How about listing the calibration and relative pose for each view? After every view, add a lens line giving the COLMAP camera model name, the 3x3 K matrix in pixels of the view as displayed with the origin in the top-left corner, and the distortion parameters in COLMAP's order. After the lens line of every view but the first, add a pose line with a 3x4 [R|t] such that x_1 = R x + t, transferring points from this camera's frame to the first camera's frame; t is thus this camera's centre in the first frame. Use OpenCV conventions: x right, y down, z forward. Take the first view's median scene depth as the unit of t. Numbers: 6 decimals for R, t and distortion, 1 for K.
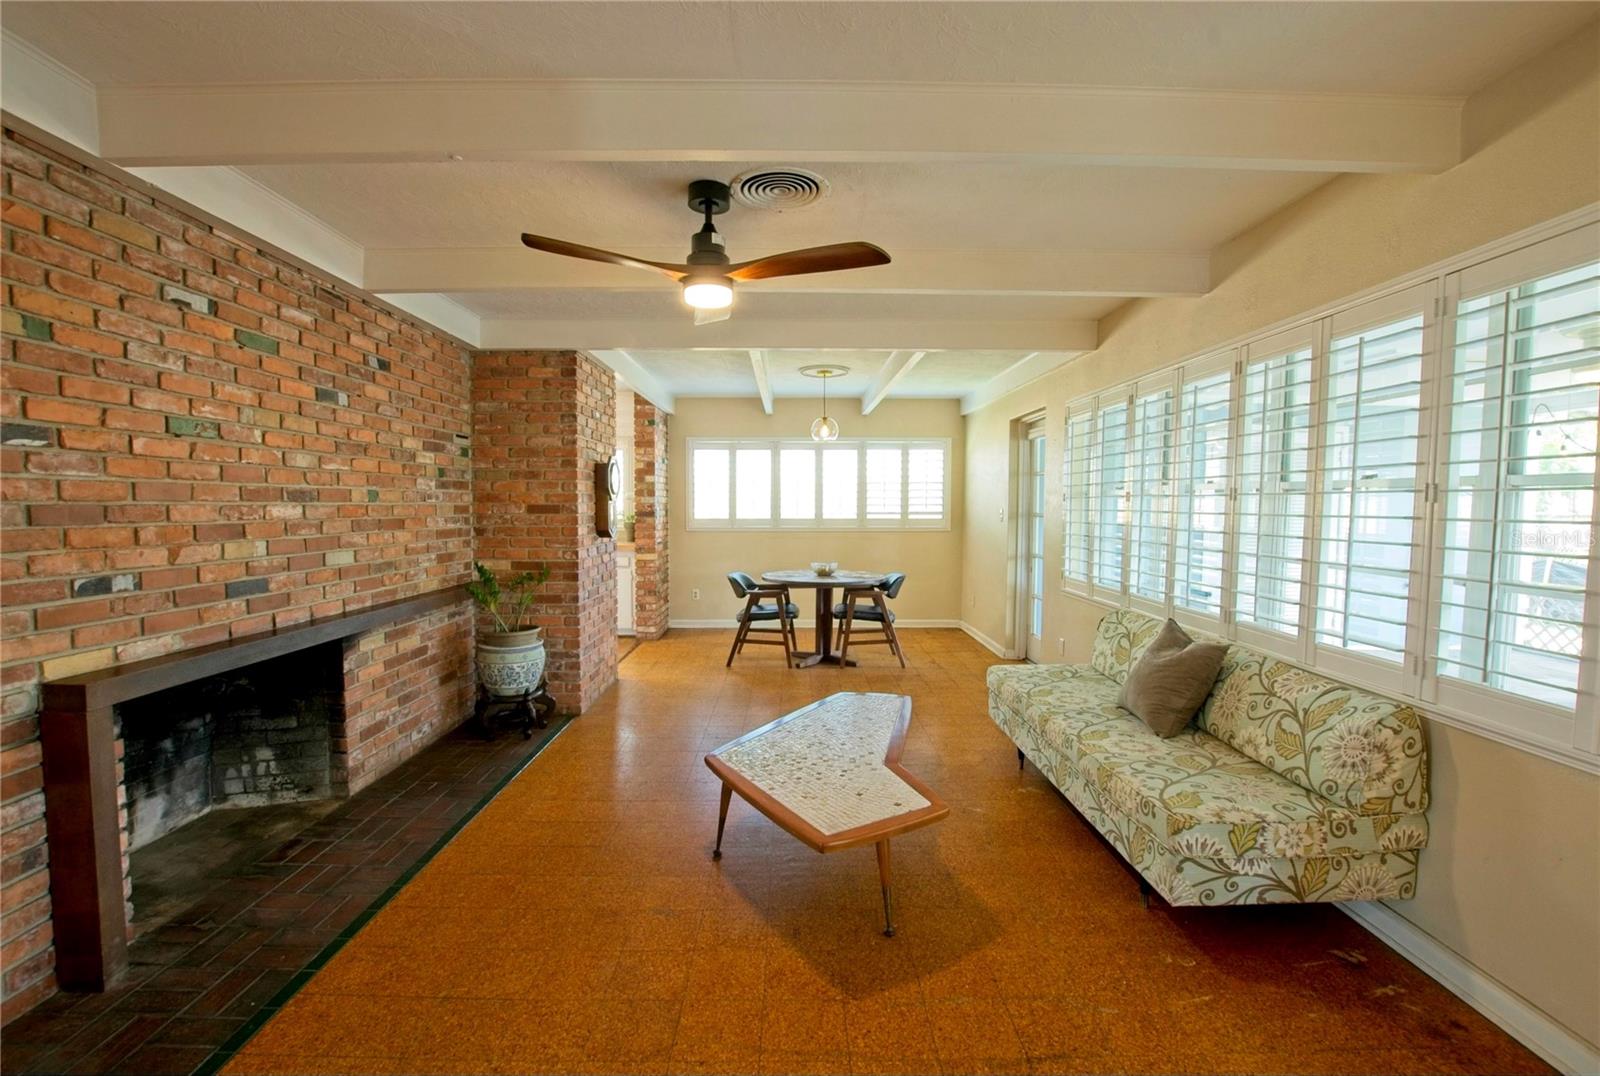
lens RADIAL K [[707.5, 0, 797.6], [0, 707.5, 540.1], [0, 0, 1]] dist [-0.030544, 0.005672]
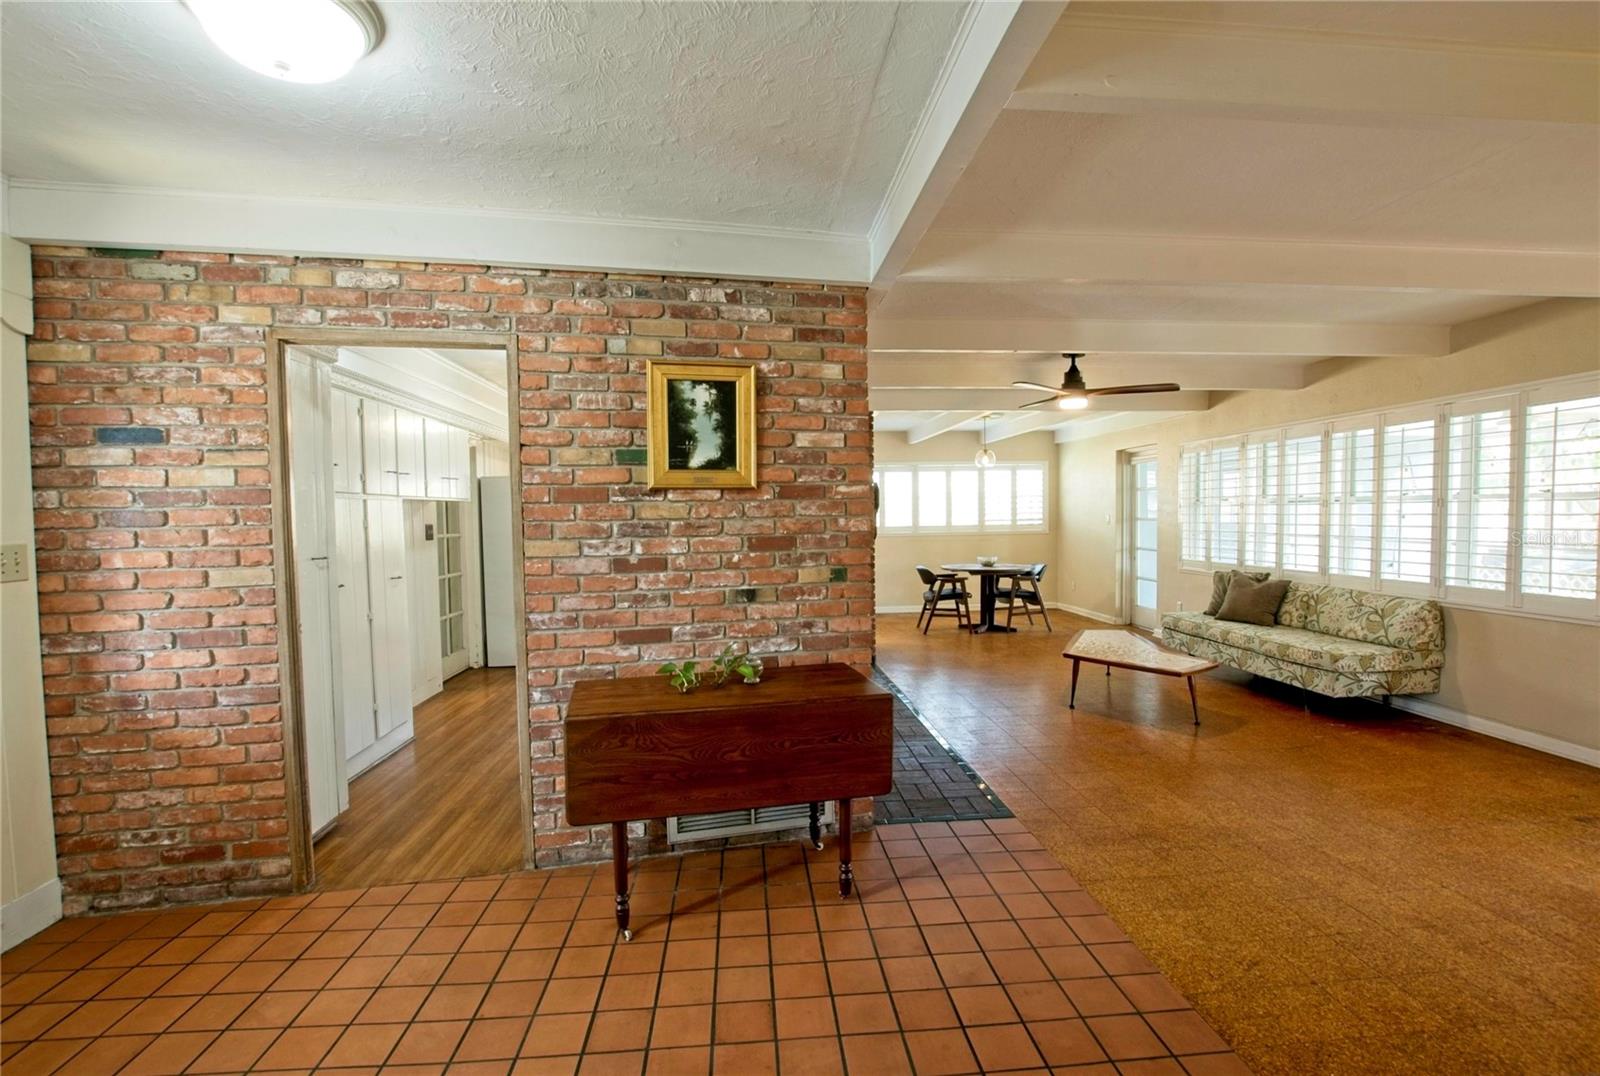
lens RADIAL K [[734.2, 0, 800.0], [0, 734.2, 538.0], [0, 0, 1]] dist [-0.022969, 0.000380]
pose [[0.997132, -0.017679, 0.073585, -0.947787], [0.019181, 0.999621, -0.019743, 0.037719], [-0.073208, 0.021098, 0.997094, -0.836861]]
